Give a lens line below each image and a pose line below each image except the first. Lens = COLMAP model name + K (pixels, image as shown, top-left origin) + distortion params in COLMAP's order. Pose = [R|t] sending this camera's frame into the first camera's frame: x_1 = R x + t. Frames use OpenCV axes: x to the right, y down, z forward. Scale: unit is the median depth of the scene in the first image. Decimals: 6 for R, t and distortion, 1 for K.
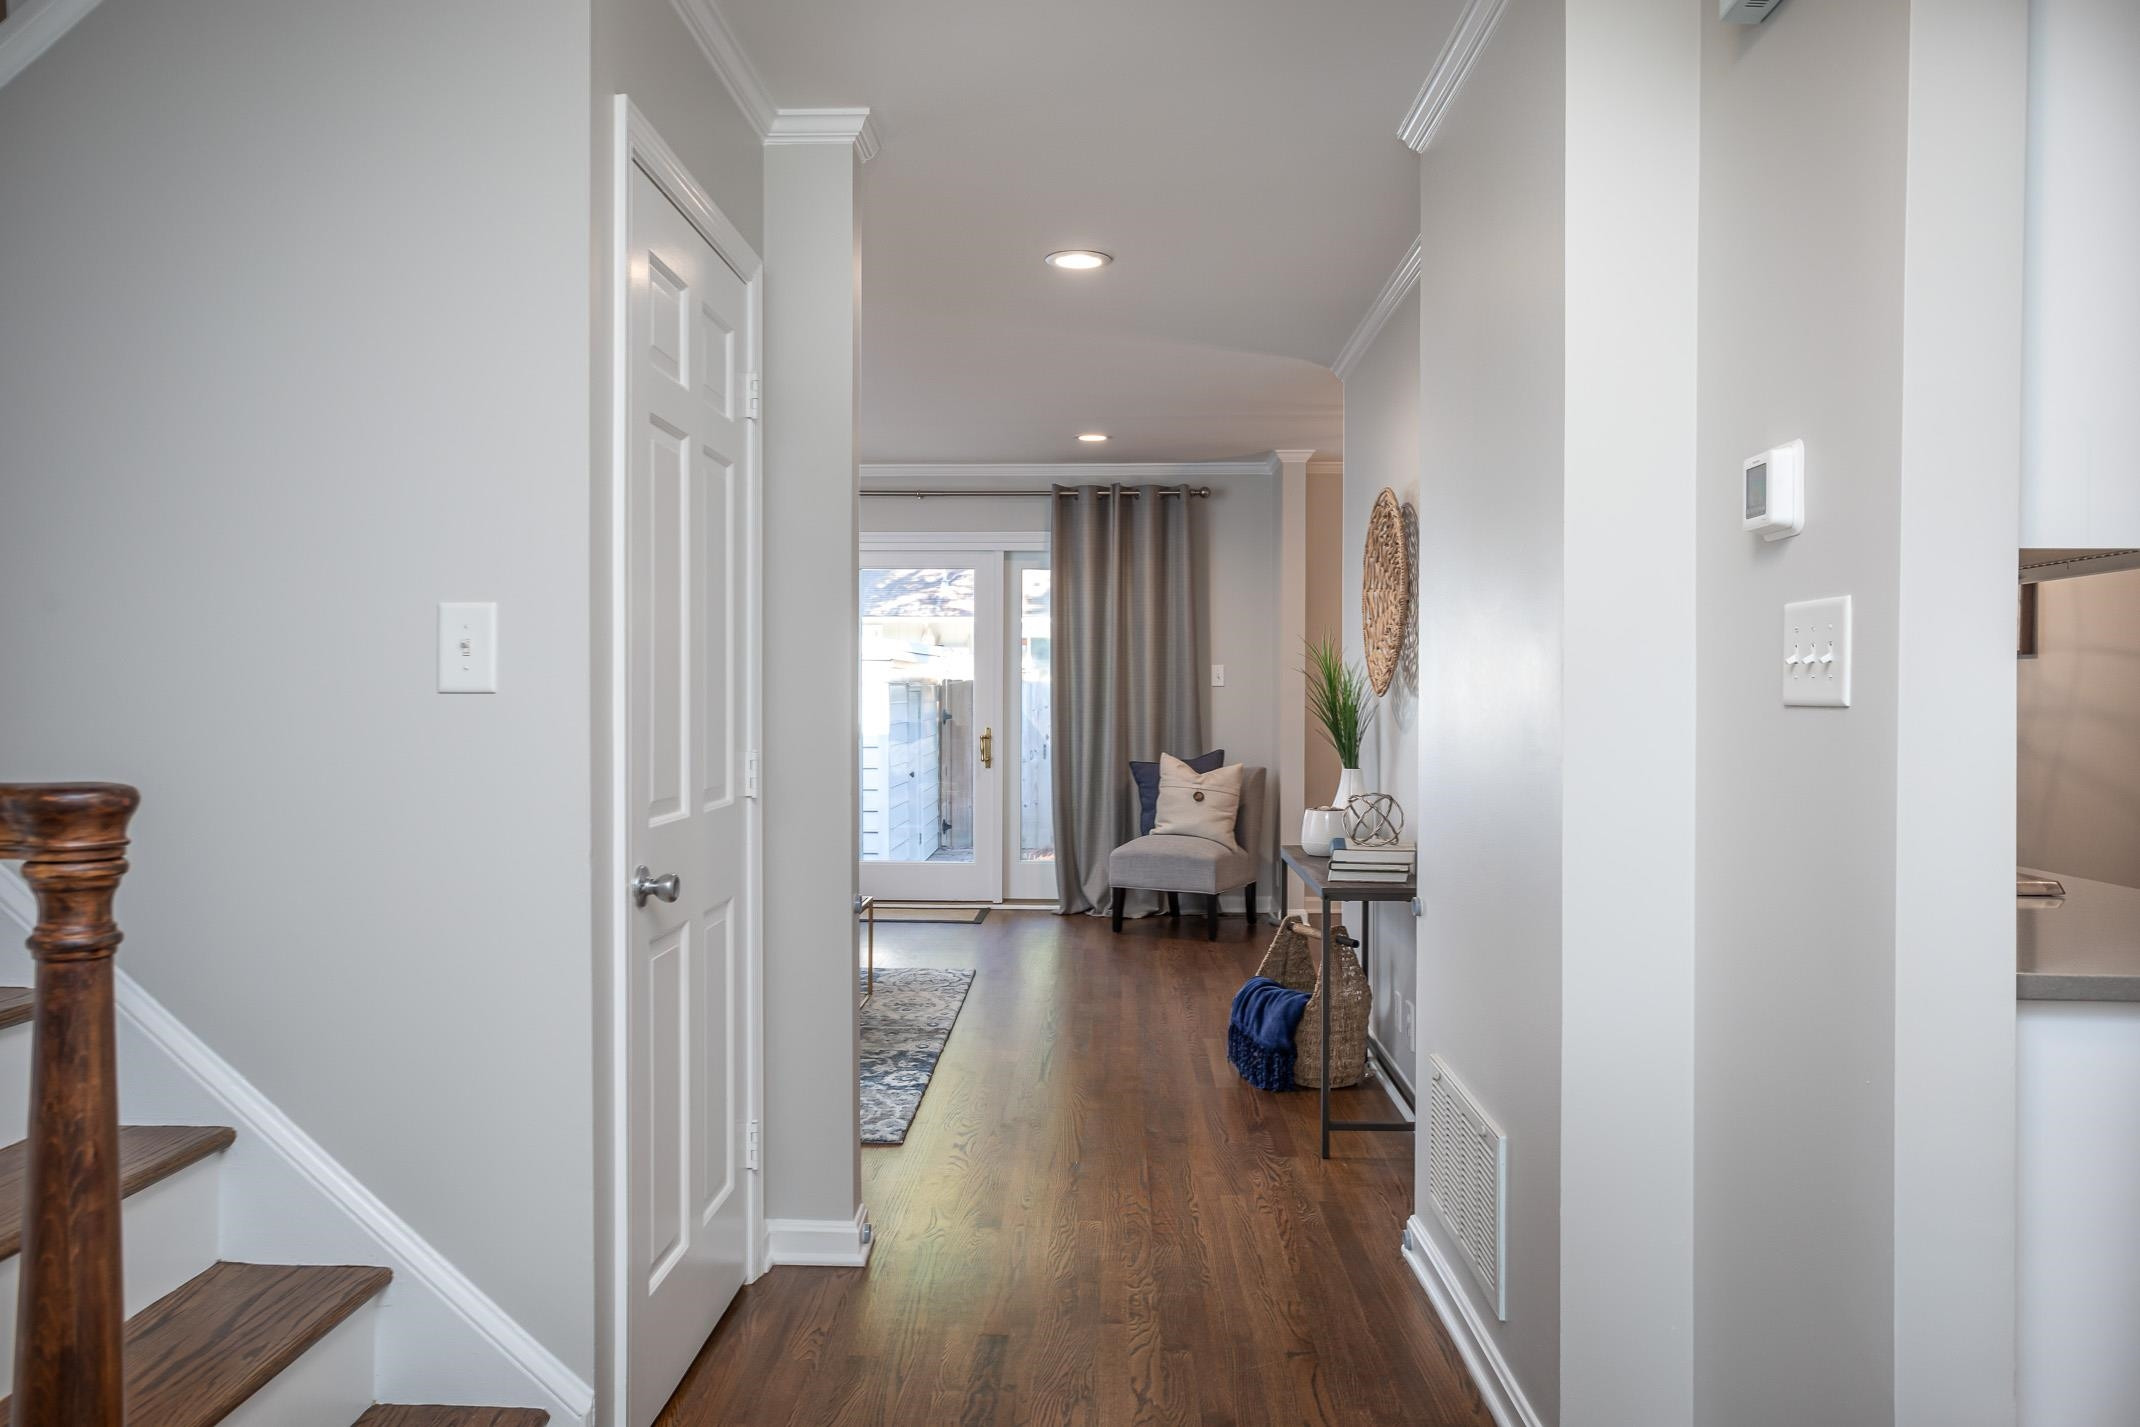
lens RADIAL K [[1189.6, 0, 1072.0], [0, 1189.6, 699.0], [0, 0, 1]] dist [-0.022536, 0.008335]
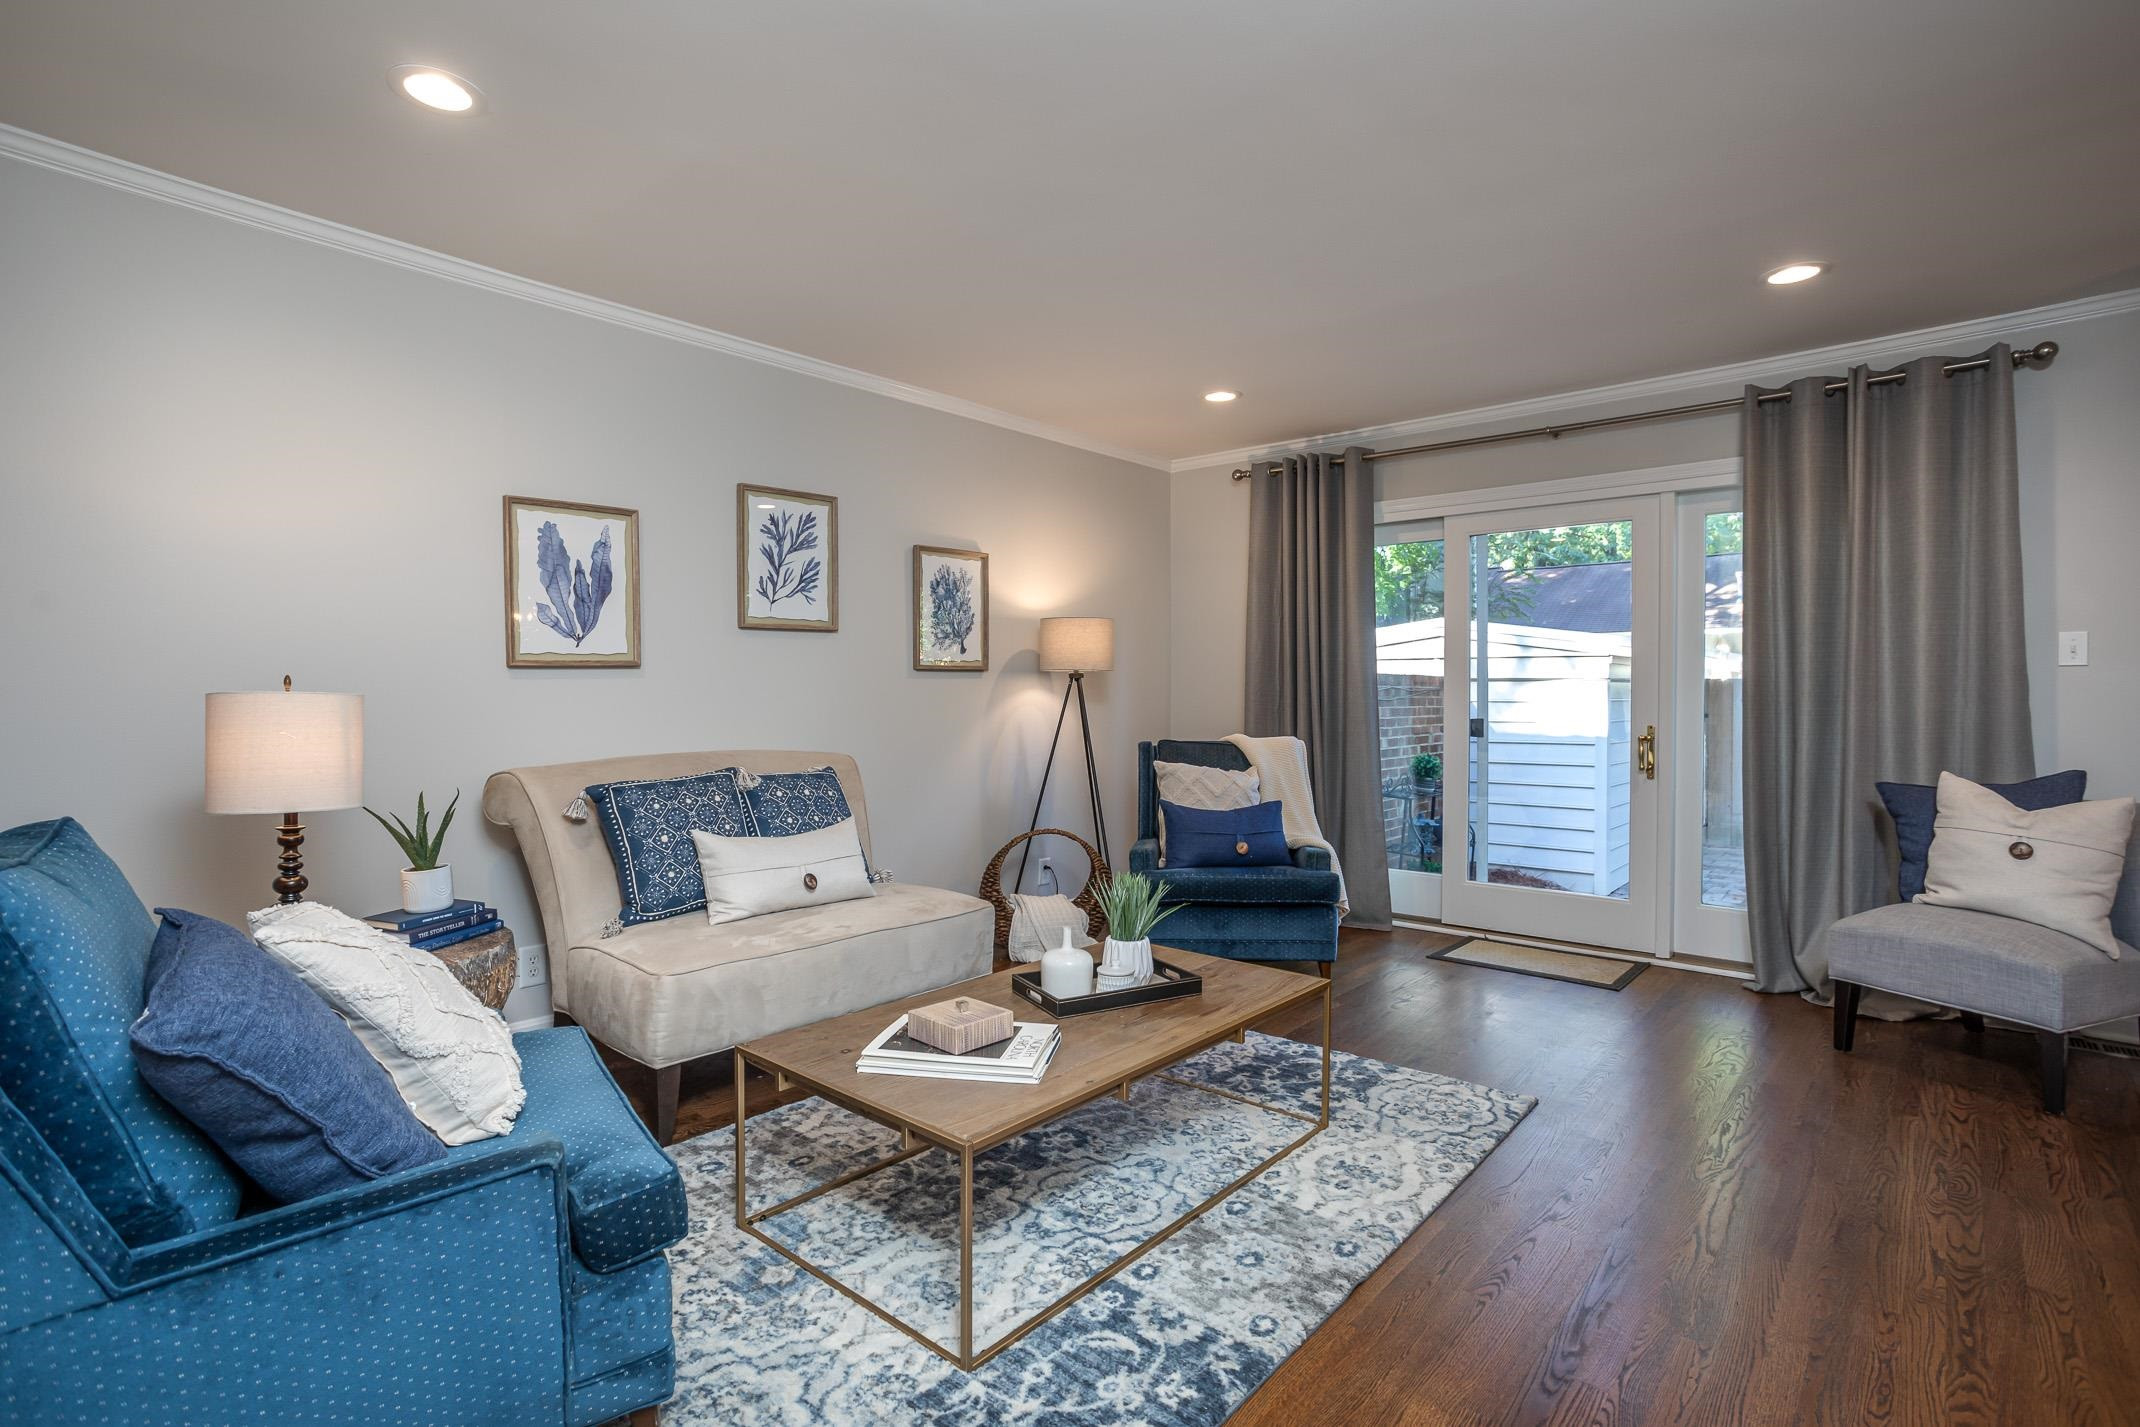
lens RADIAL K [[996.4, 0, 1064.5], [0, 996.4, 703.0], [0, 0, 1]] dist [-0.001676, 0.003018]
pose [[0.782650, 0.006923, -0.622424, 0.039388], [-0.001224, 0.999953, 0.009583, 0.003599], [0.622461, -0.006738, 0.782622, 0.294081]]
